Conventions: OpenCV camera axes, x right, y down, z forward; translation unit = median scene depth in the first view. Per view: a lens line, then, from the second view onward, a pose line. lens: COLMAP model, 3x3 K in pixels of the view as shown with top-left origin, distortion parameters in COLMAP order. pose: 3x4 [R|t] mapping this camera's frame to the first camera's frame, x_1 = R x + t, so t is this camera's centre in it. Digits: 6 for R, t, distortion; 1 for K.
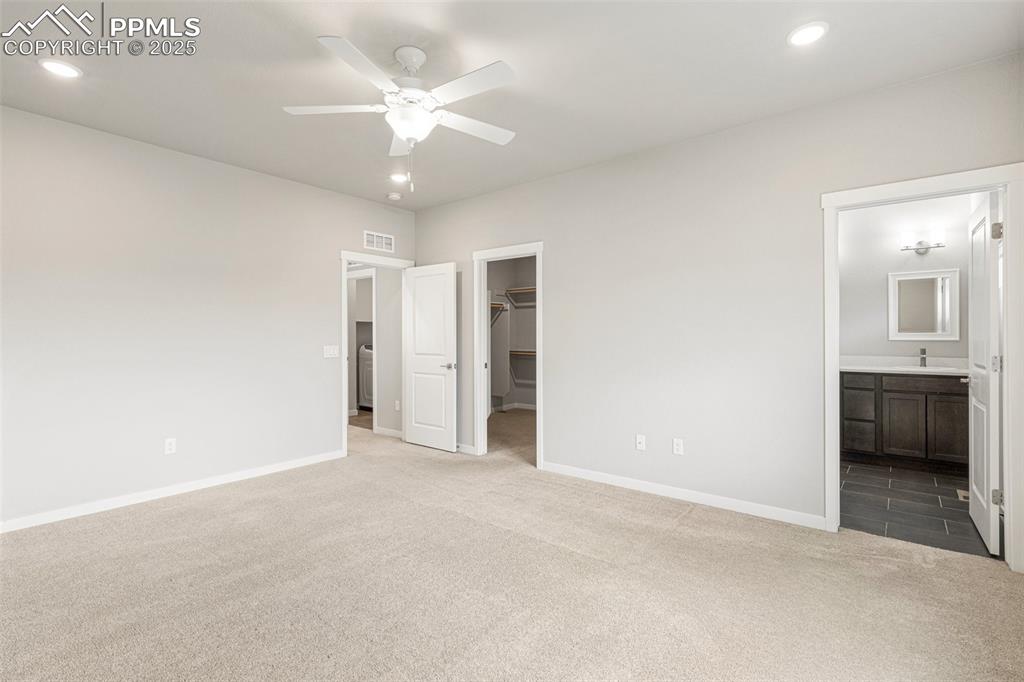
lens RADIAL K [[462.3, 0, 513.7], [0, 462.3, 340.8], [0, 0, 1]] dist [0.006870, -0.000928]
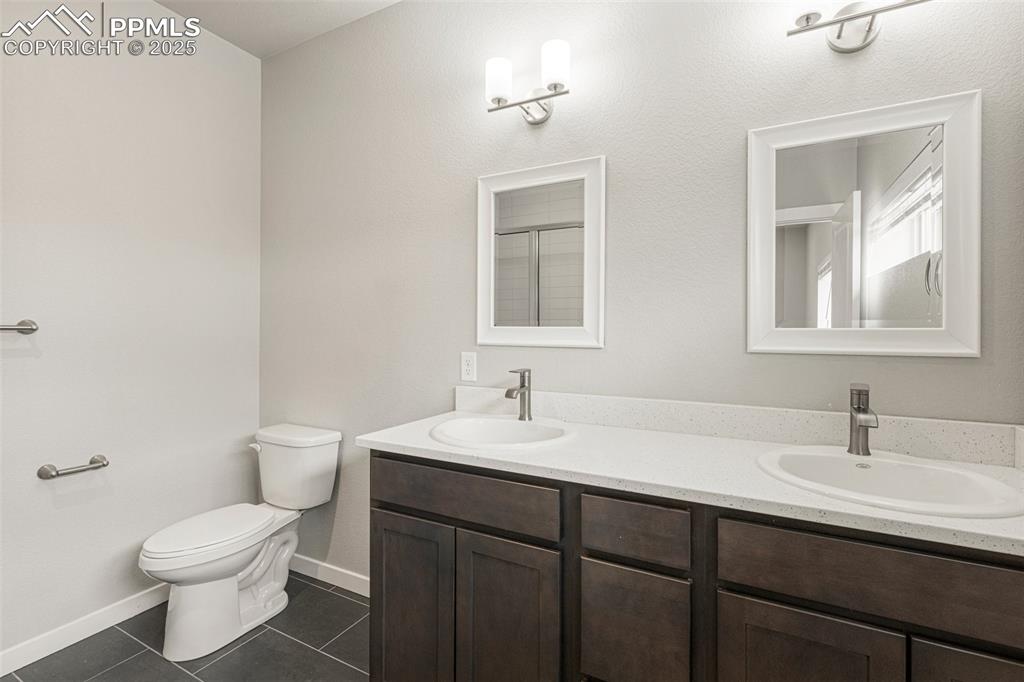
lens RADIAL K [[462.3, 0, 515.5], [0, 462.3, 336.4], [0, 0, 1]] dist [0.006870, -0.000928]
pose [[0.979105, -0.002496, 0.203341, 0.629025], [-0.000740, 0.999874, 0.015835, -0.017152], [-0.203355, -0.015655, 0.978980, 0.773024]]
